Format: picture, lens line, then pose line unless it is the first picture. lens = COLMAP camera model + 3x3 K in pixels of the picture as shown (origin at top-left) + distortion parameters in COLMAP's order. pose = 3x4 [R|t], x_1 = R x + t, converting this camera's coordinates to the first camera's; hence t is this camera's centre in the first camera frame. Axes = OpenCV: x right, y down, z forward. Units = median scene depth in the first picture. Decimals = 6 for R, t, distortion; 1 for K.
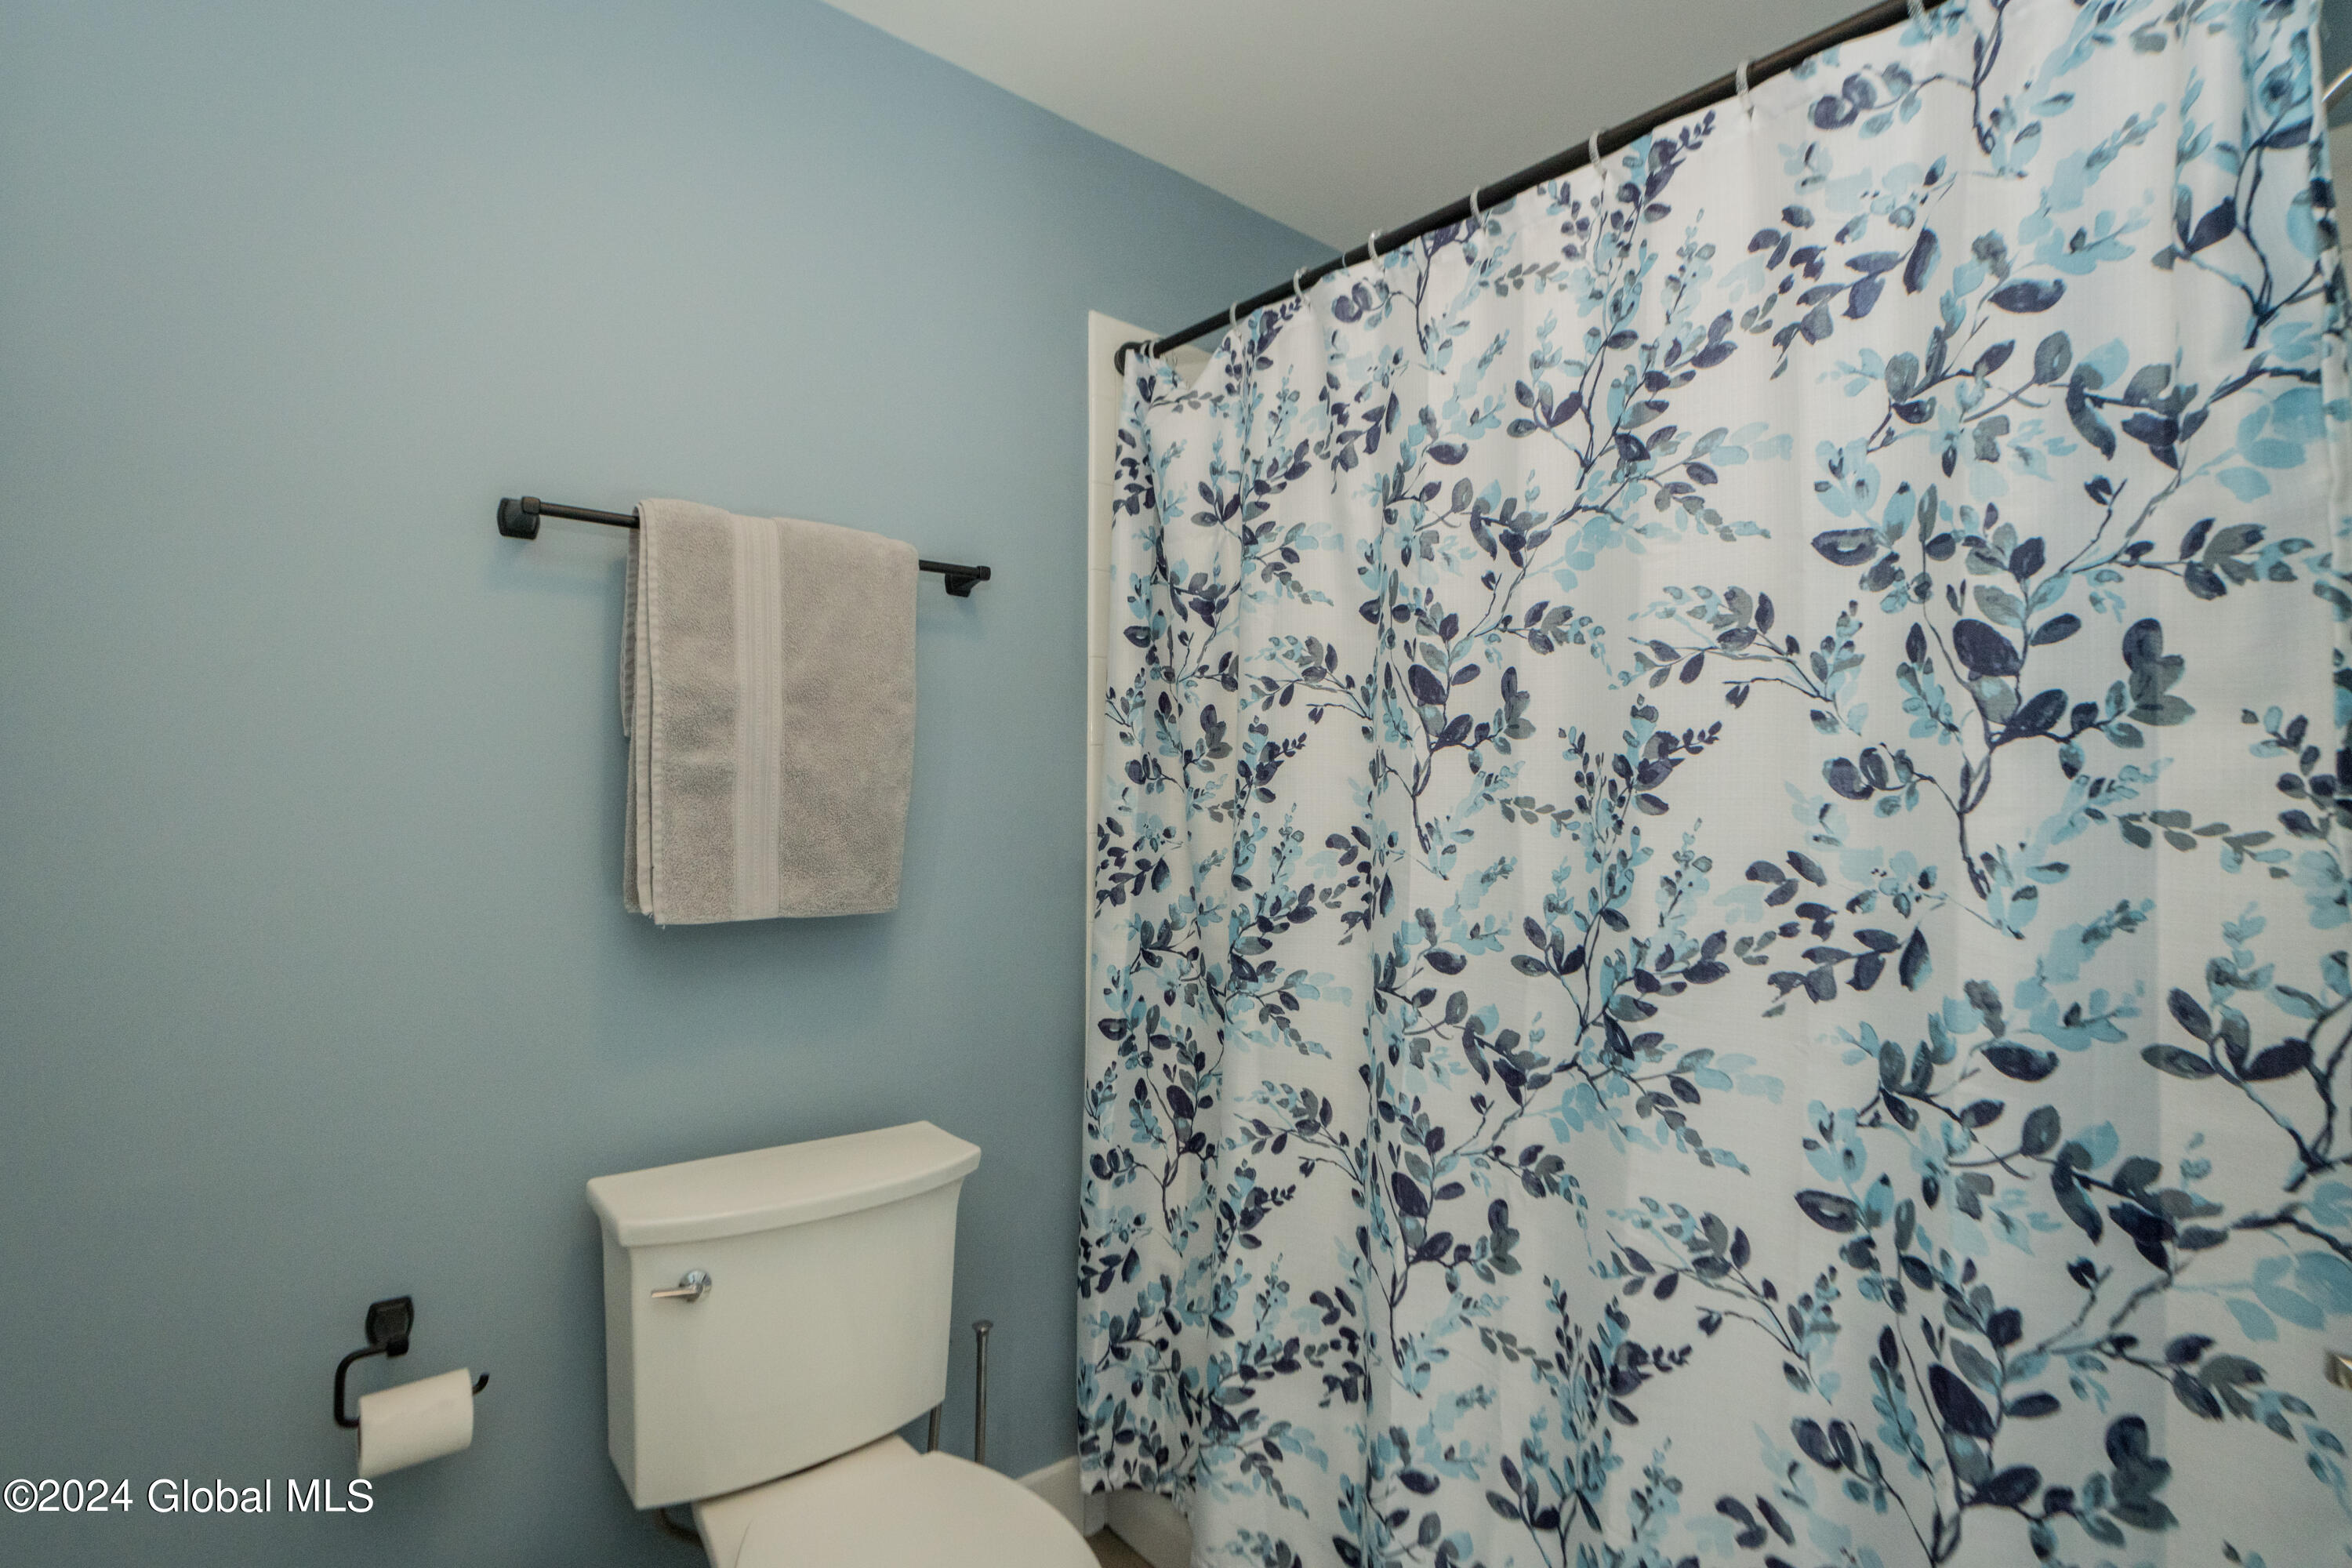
lens RADIAL K [[1122.6, 0, 1176.0], [0, 1122.6, 784.0], [0, 0, 1]] dist [-0.007452, 0.007783]
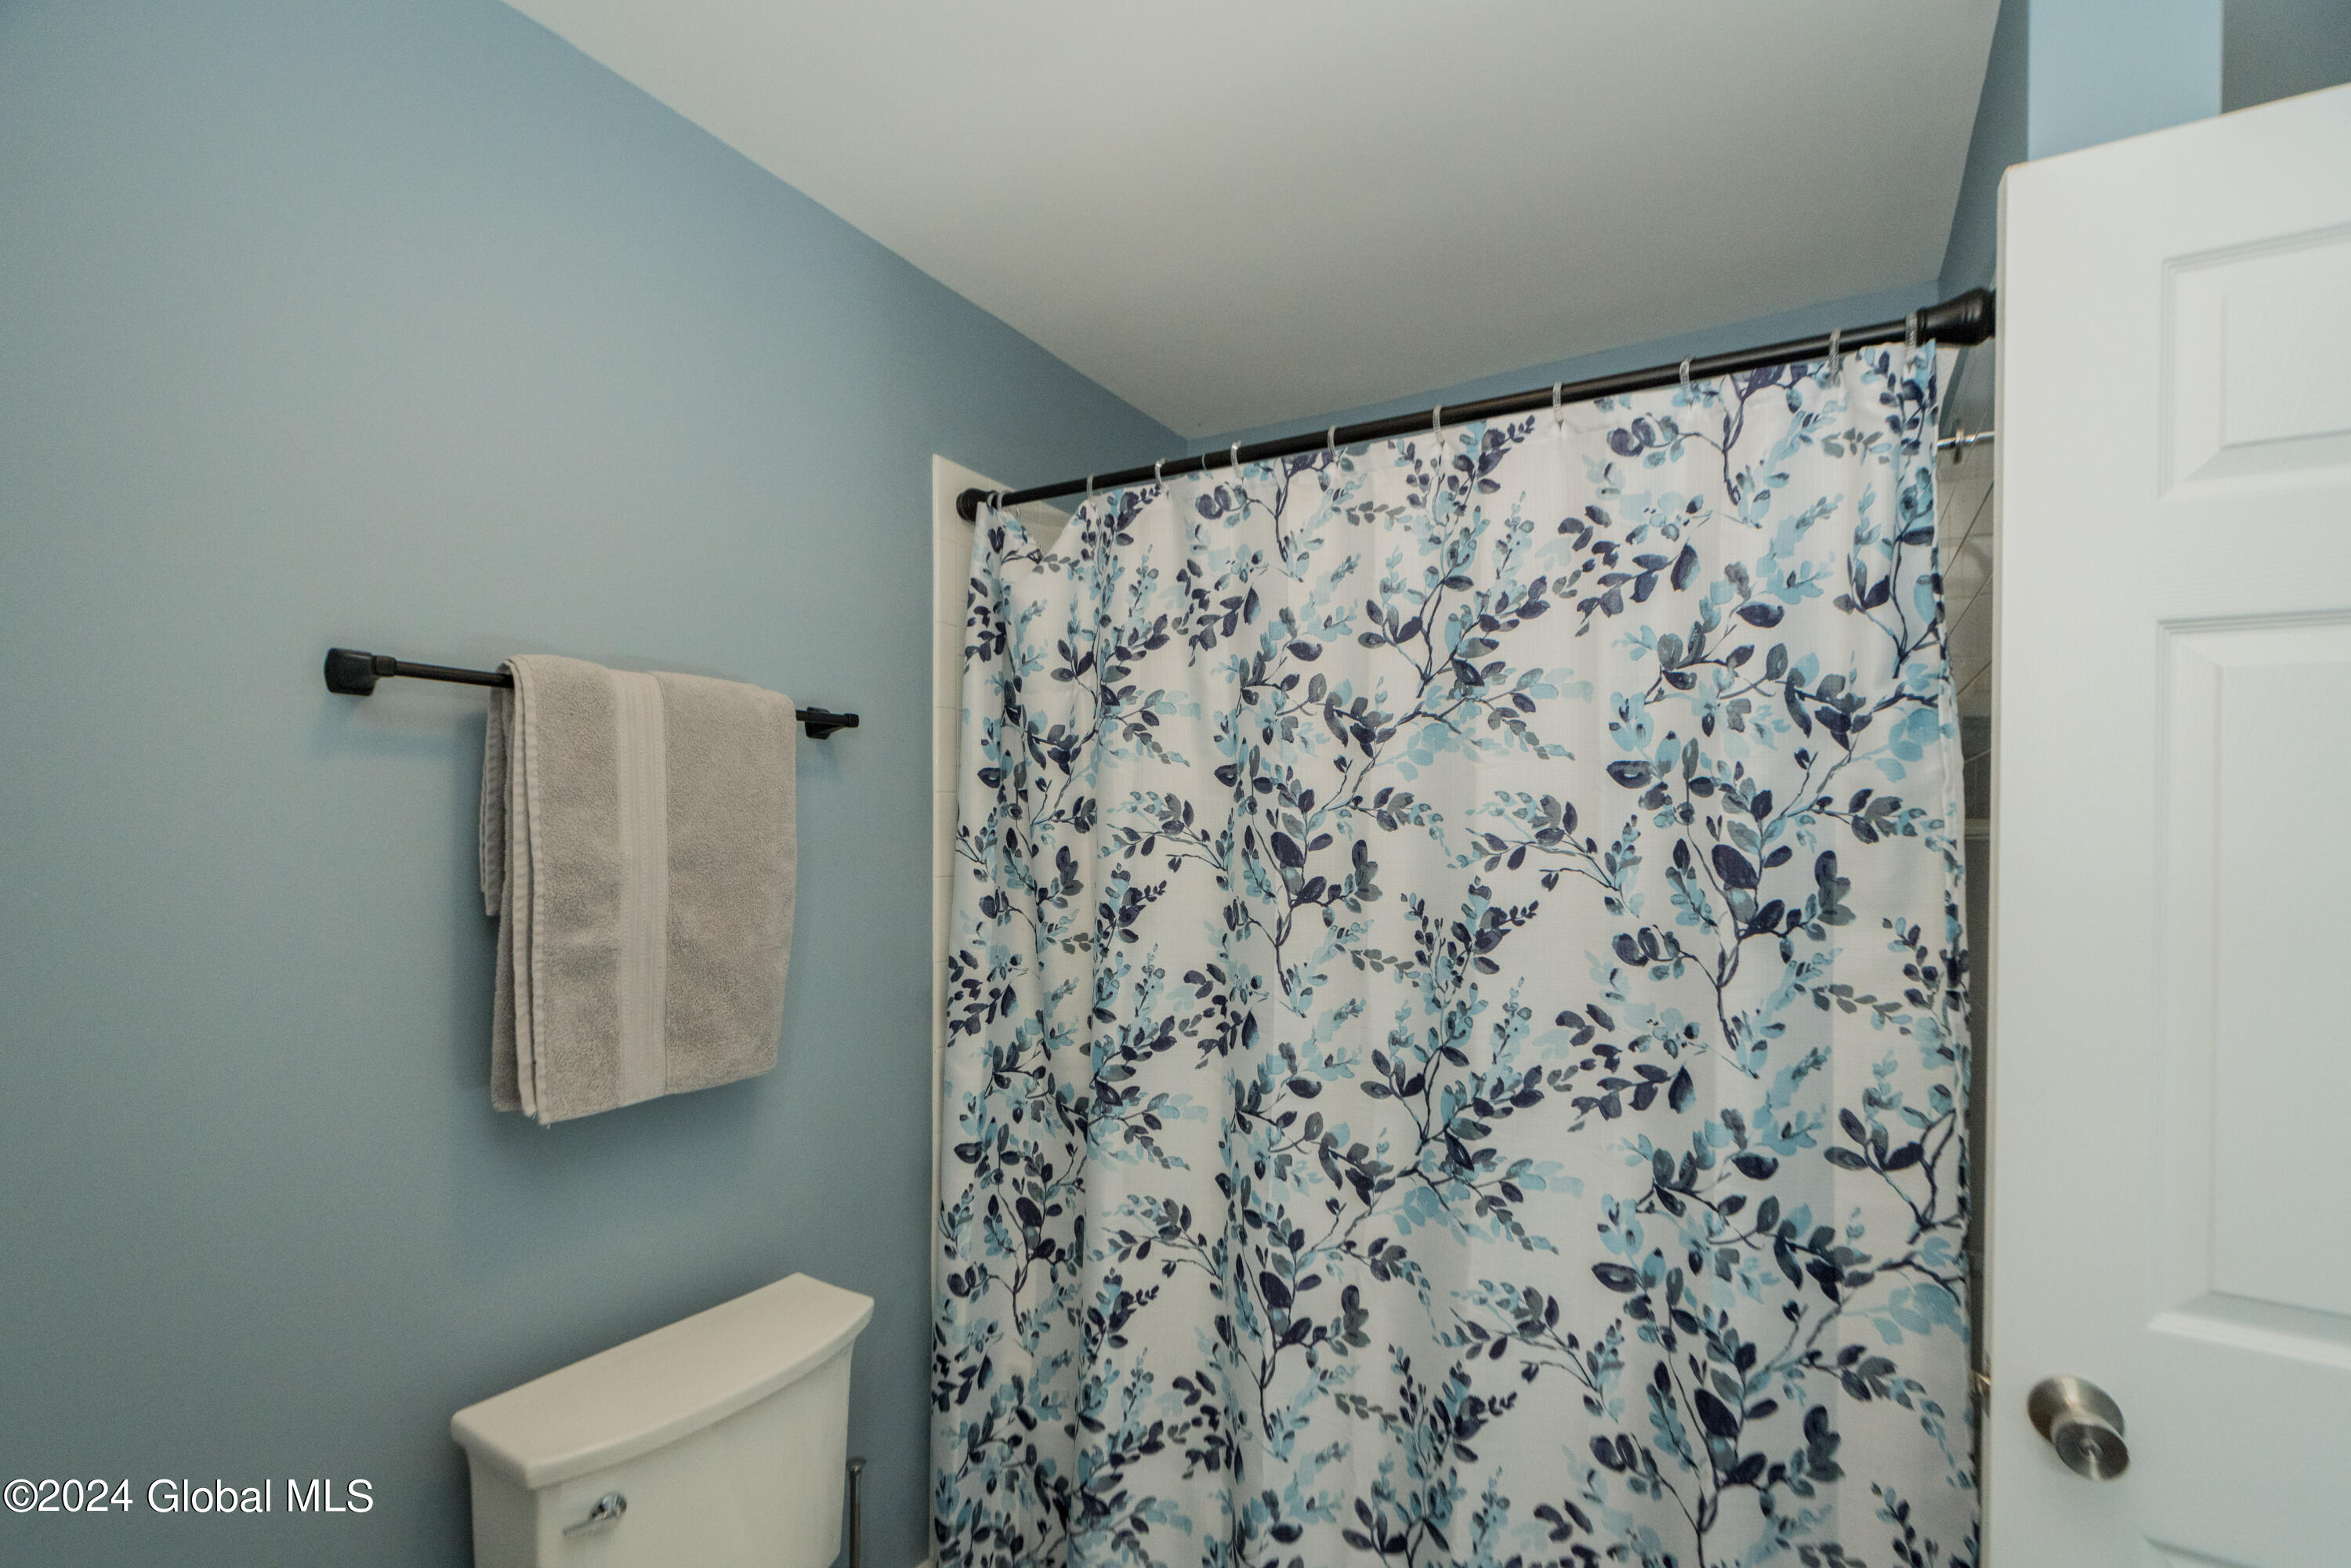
lens RADIAL K [[1046.1, 0, 1206.9], [0, 1046.1, 826.0], [0, 0, 1]] dist [-0.014465, 0.014054]
pose [[0.939795, 0.002194, 0.341731, -0.252308], [-0.006933, 0.999896, 0.012648, -0.141293], [-0.341668, -0.014255, 0.939713, 0.012121]]
